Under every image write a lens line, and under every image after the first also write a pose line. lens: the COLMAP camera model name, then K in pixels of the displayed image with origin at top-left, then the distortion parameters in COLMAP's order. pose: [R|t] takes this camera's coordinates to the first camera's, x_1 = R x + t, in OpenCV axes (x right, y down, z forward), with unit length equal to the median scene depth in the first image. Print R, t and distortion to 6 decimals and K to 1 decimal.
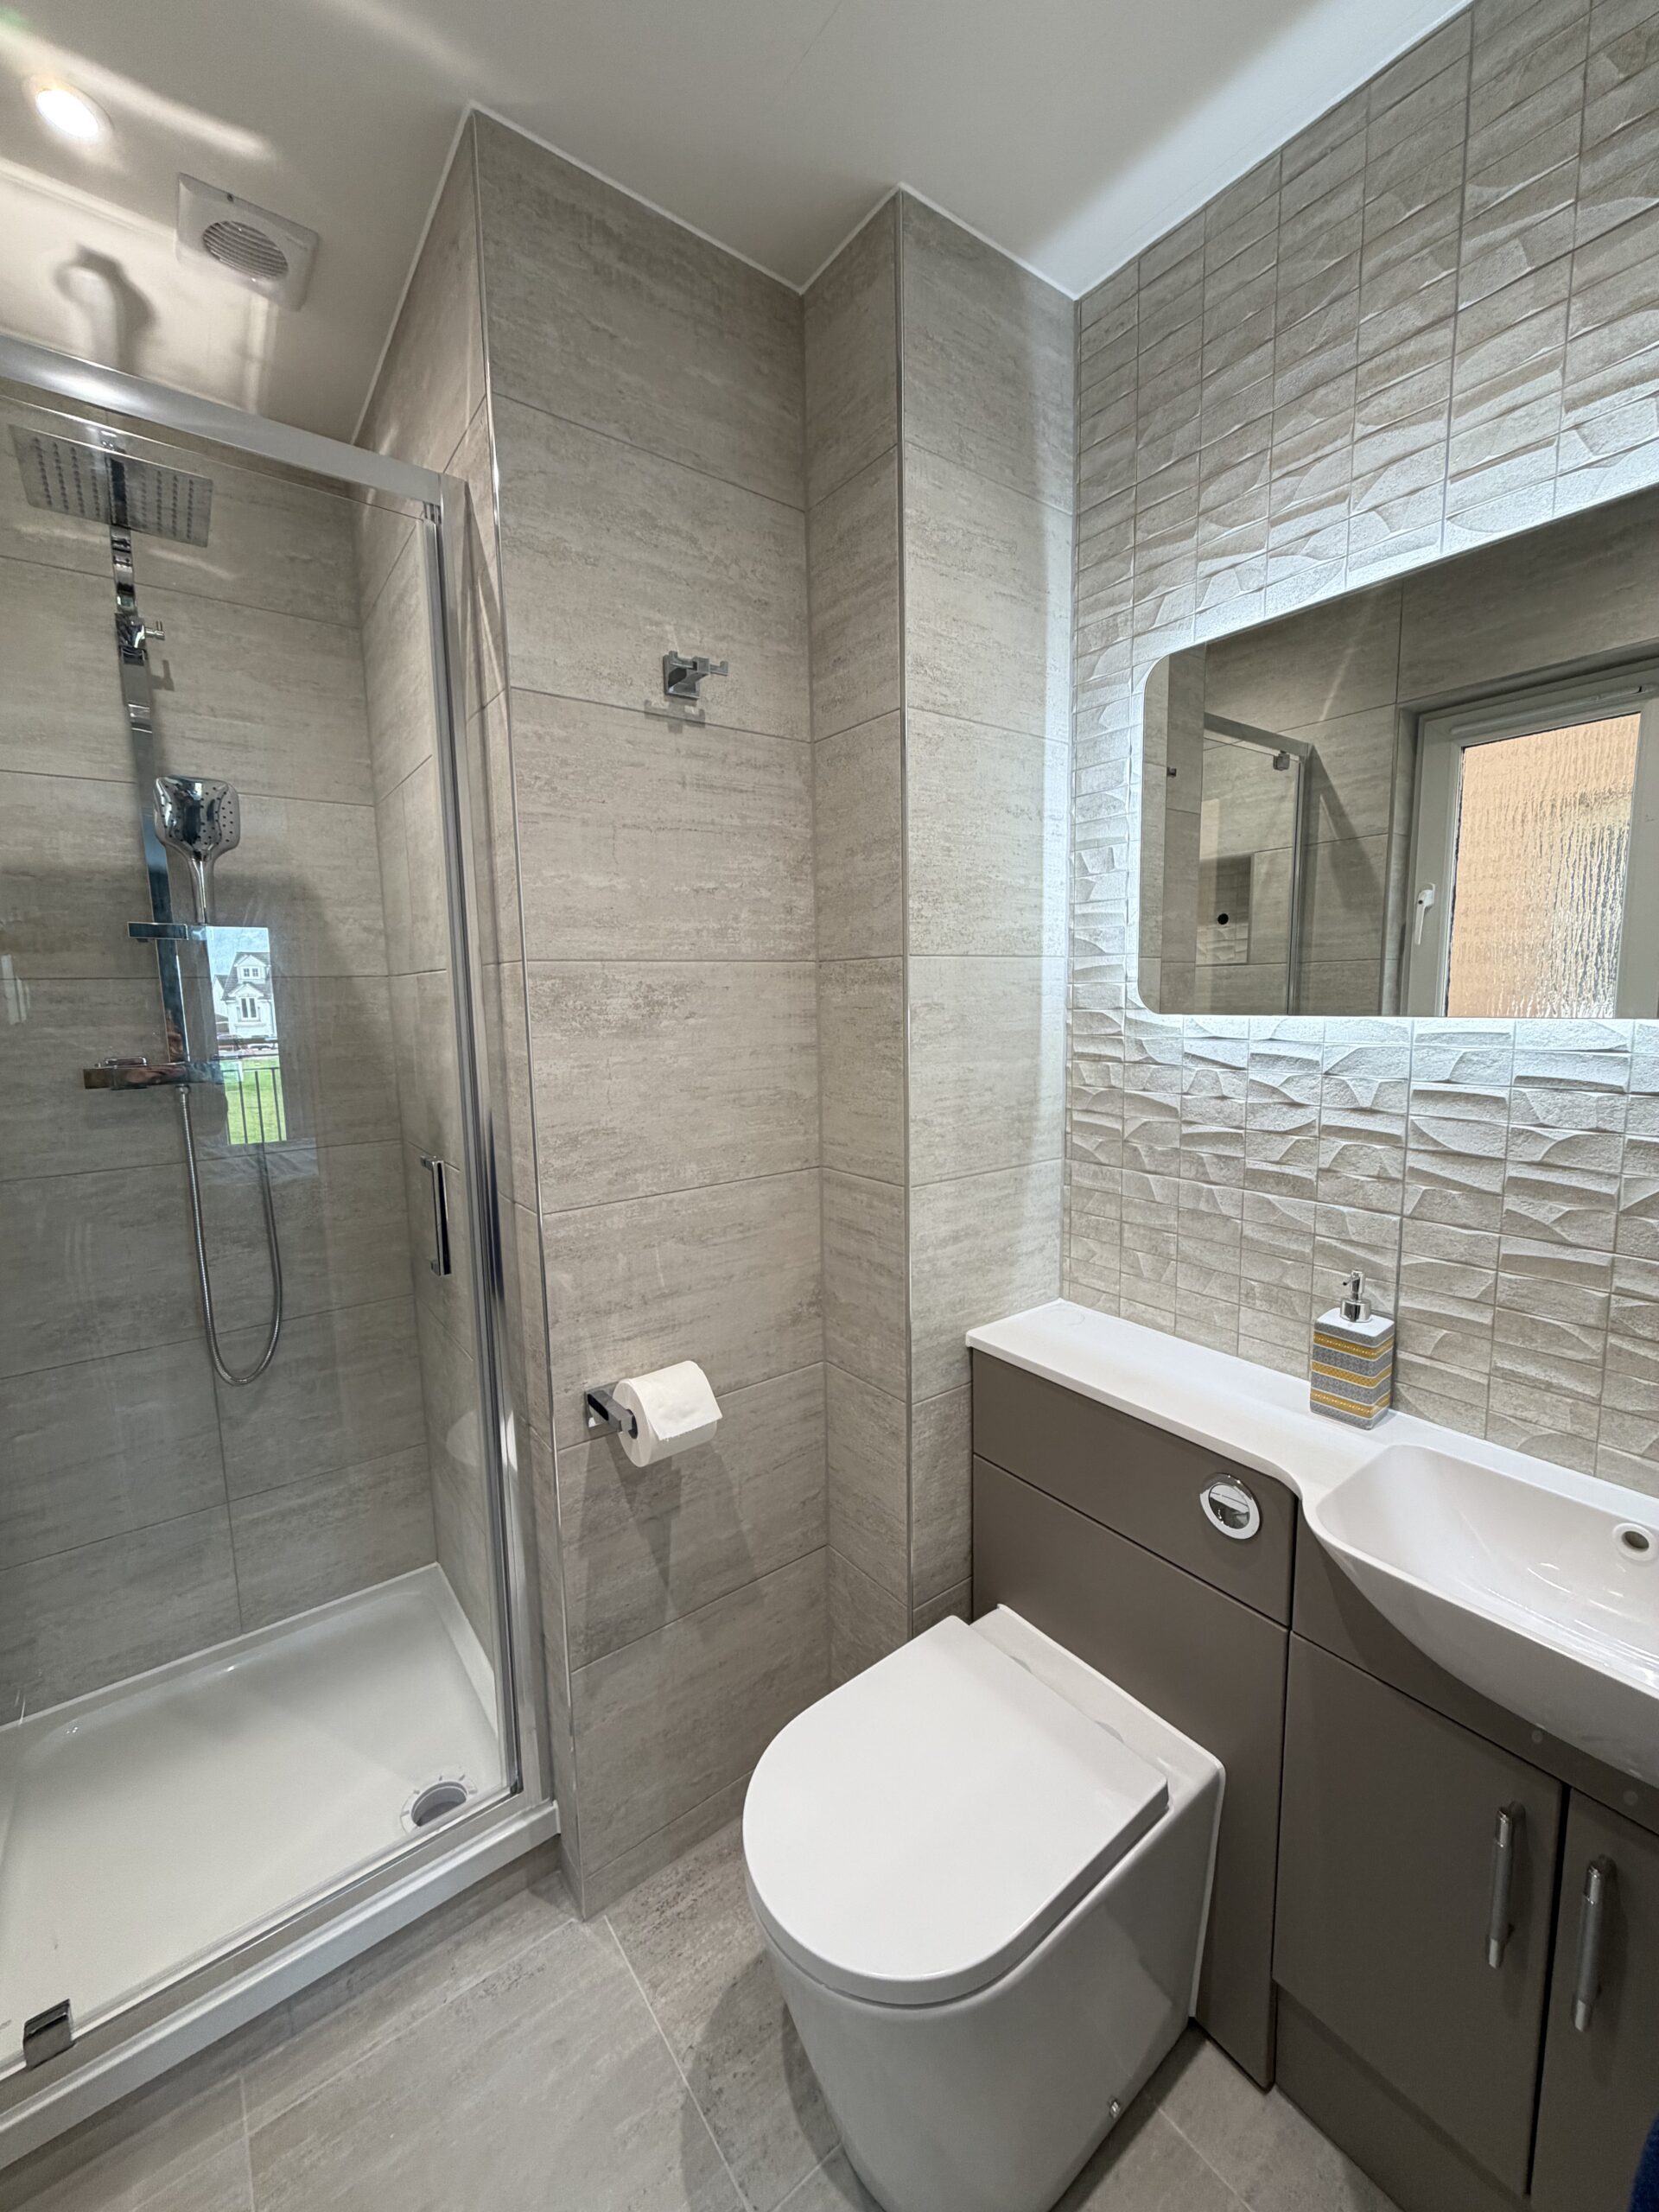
lens RADIAL K [[879.5, 0, 828.9], [0, 879.5, 1098.3], [0, 0, 1]] dist [-0.000105, 0.000358]
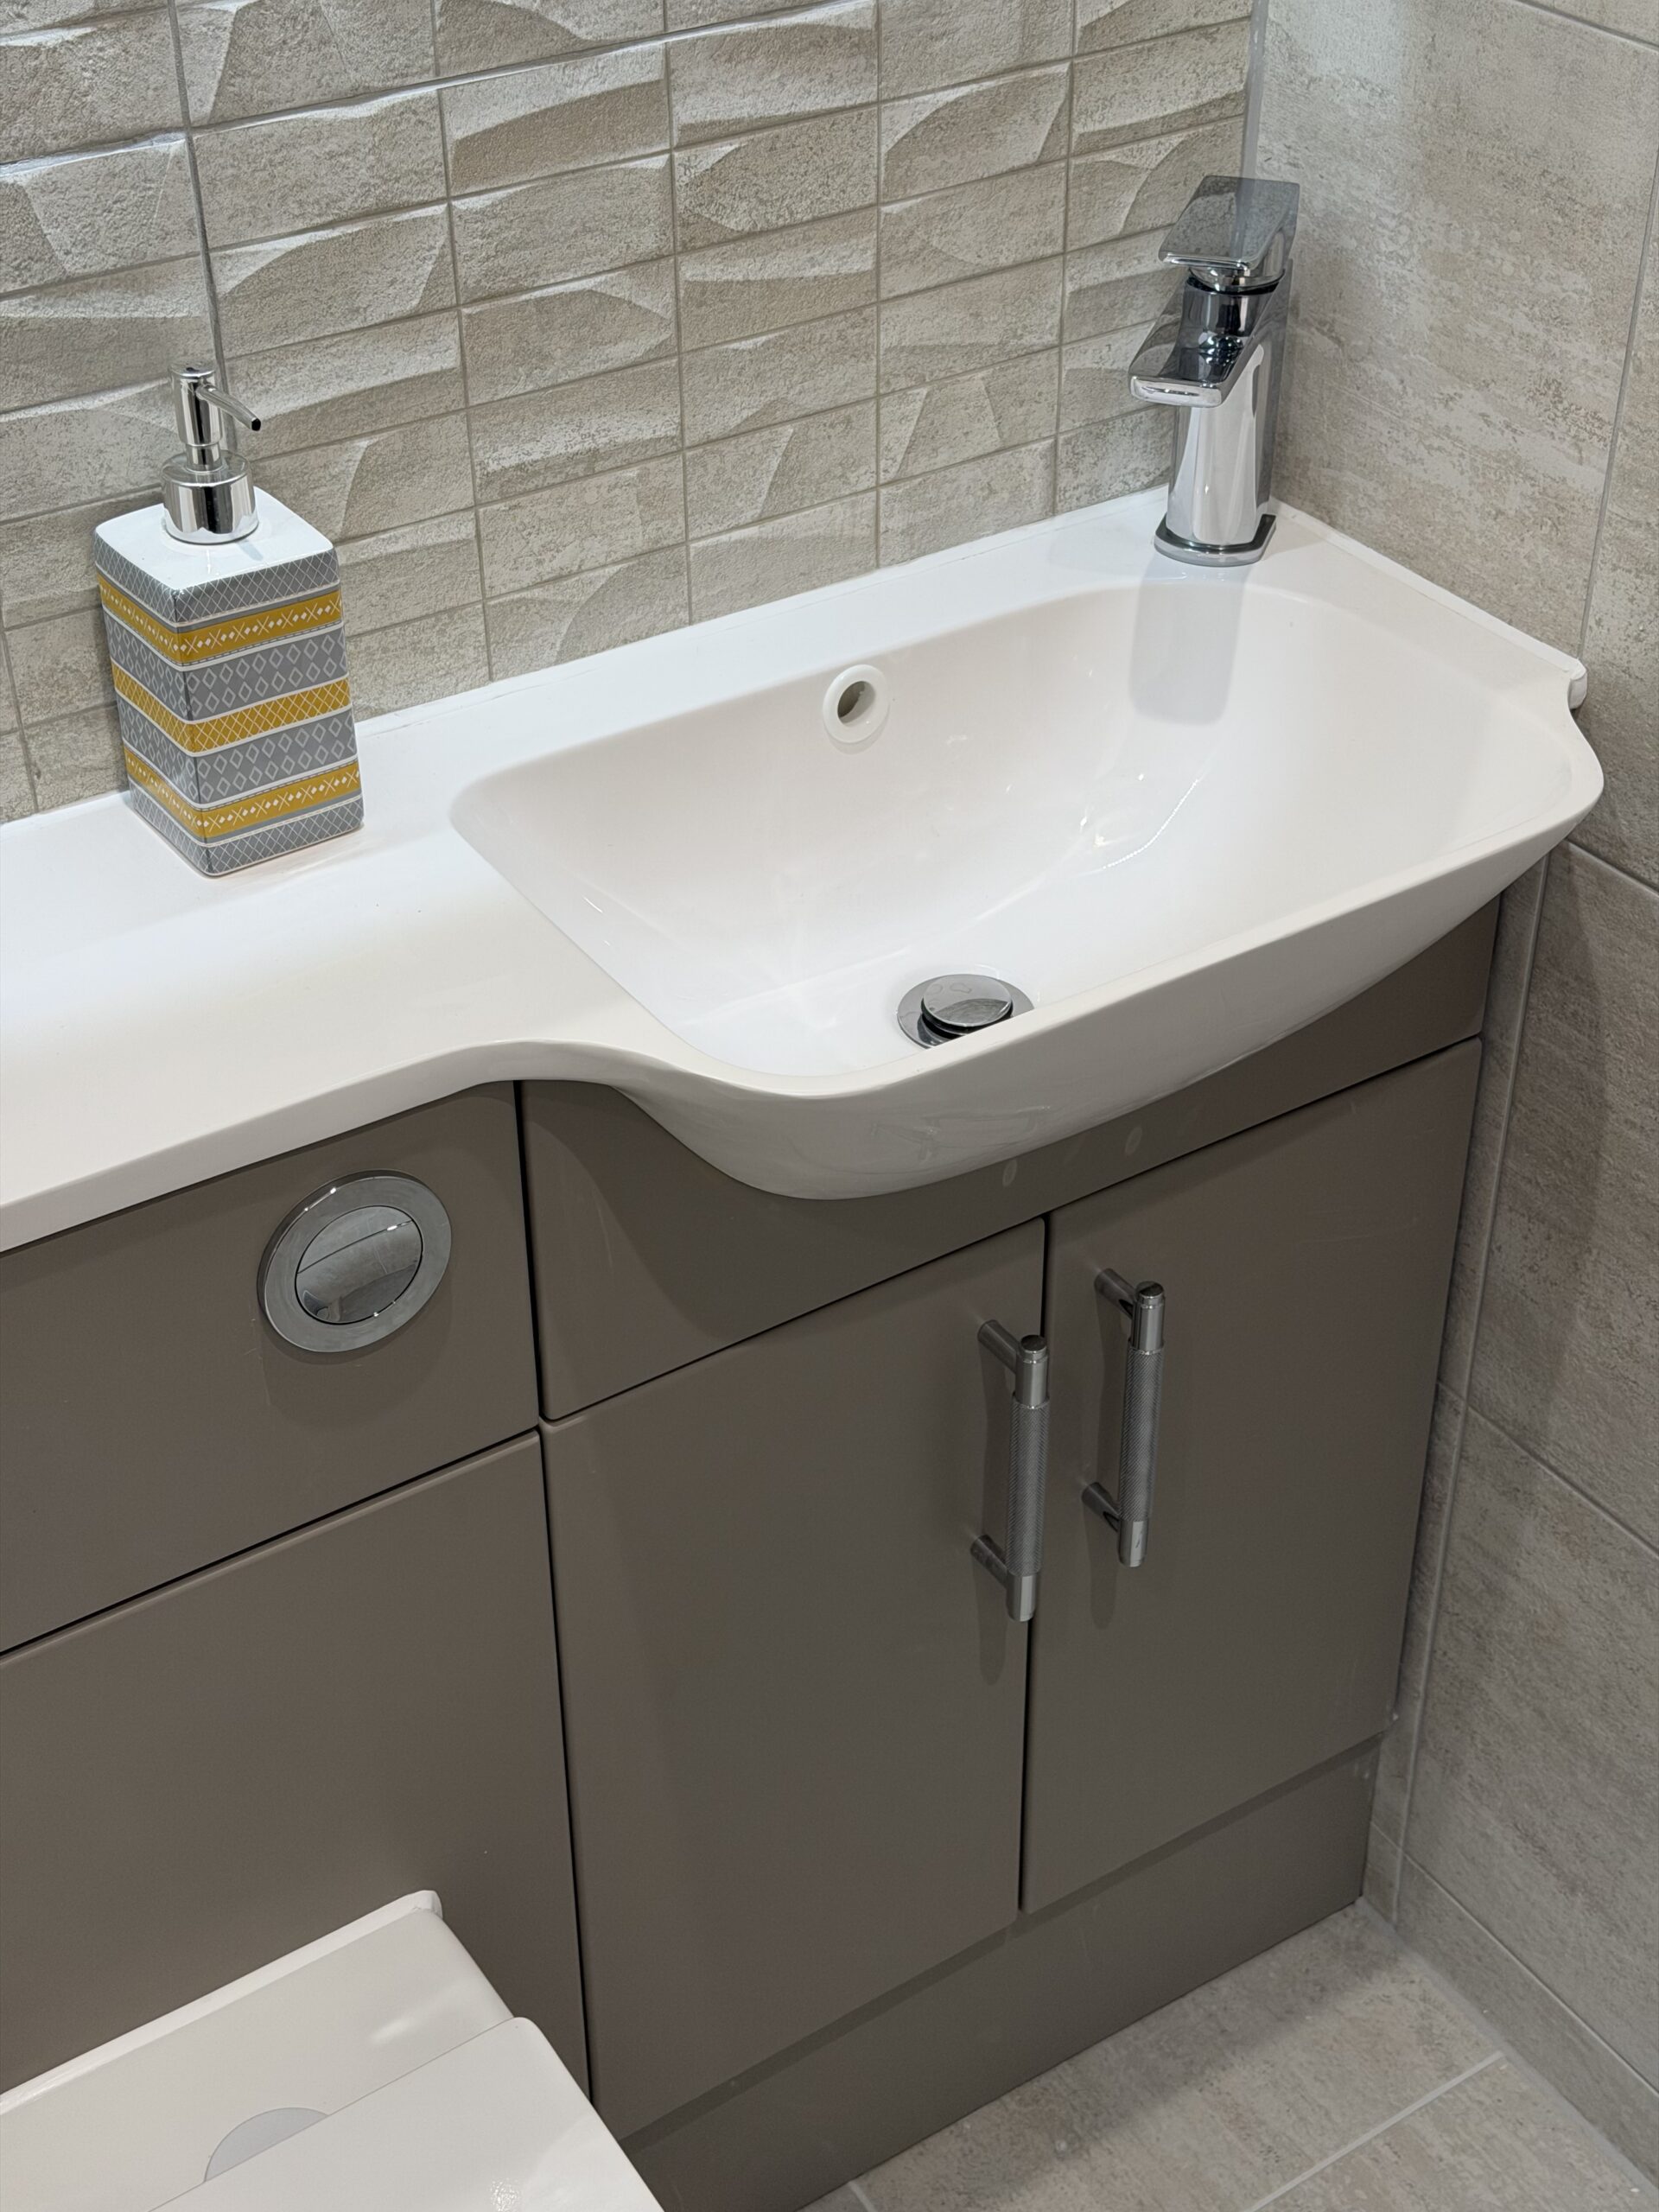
lens RADIAL K [[3079.2, 0, 829.5], [0, 3079.2, 1106.0], [0, 0, 1]] dist [0.187809, -0.357843]
pose [[0.067481, -0.569032, 0.819542, -0.377854], [0.126433, 0.819669, 0.558710, -0.157901], [-0.989677, 0.065915, 0.127257, 0.692163]]
